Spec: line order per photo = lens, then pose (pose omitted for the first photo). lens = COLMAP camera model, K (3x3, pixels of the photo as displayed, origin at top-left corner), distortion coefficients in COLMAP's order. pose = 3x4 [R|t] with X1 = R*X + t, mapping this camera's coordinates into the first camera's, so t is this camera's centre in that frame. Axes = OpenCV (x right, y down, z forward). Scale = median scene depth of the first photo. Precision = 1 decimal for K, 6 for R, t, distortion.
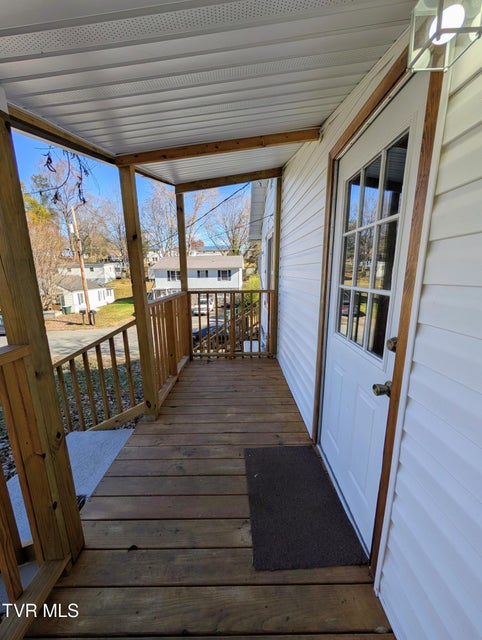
lens RADIAL K [[241.8, 0, 241.0], [0, 241.8, 320.0], [0, 0, 1]] dist [-0.001606, -0.000080]
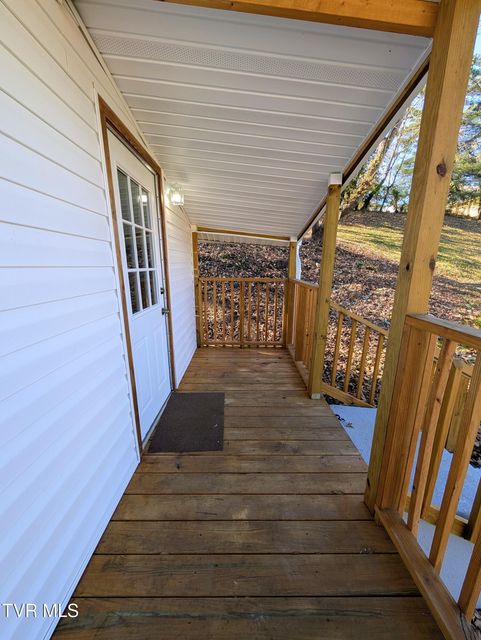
lens RADIAL K [[241.8, 0, 240.5], [0, 241.8, 320.0], [0, 0, 1]] dist [-0.001606, -0.000080]
pose [[-0.999920, 0.011743, 0.004789, -0.059933], [0.012668, 0.907607, 0.419629, -0.283000], [0.000581, 0.419656, -0.907683, 1.529347]]
